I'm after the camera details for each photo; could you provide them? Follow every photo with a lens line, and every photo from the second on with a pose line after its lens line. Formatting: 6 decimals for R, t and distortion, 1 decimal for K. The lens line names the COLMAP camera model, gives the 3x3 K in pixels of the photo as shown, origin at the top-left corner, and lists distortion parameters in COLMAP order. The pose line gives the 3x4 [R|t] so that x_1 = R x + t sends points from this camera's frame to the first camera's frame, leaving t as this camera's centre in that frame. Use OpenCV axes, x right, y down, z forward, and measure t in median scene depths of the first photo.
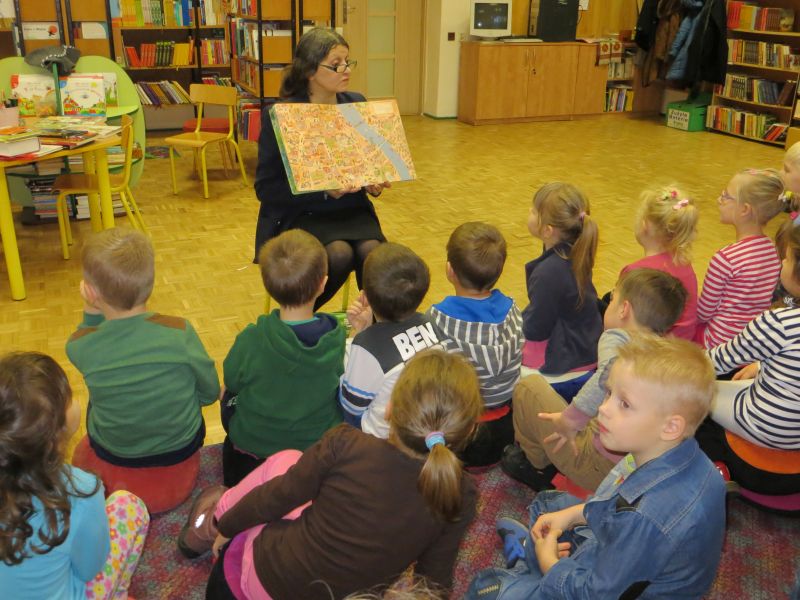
lens RADIAL K [[789.4, 0, 404.6], [0, 789.4, 297.4], [0, 0, 1]] dist [-0.029128, 0.000000]
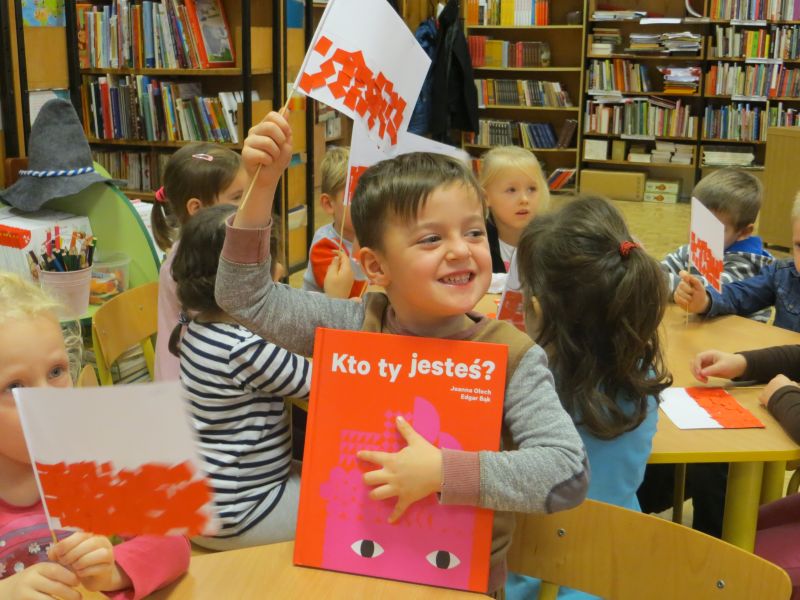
lens RADIAL K [[1025.7, 0, 398.0], [0, 1025.7, 301.2], [0, 0, 1]] dist [-0.056747, 0.000000]
pose [[0.728468, -0.187401, 0.658950, -0.435178], [0.264385, 0.964248, -0.018051, -0.105915], [-0.632009, 0.187366, 0.751970, 0.280348]]
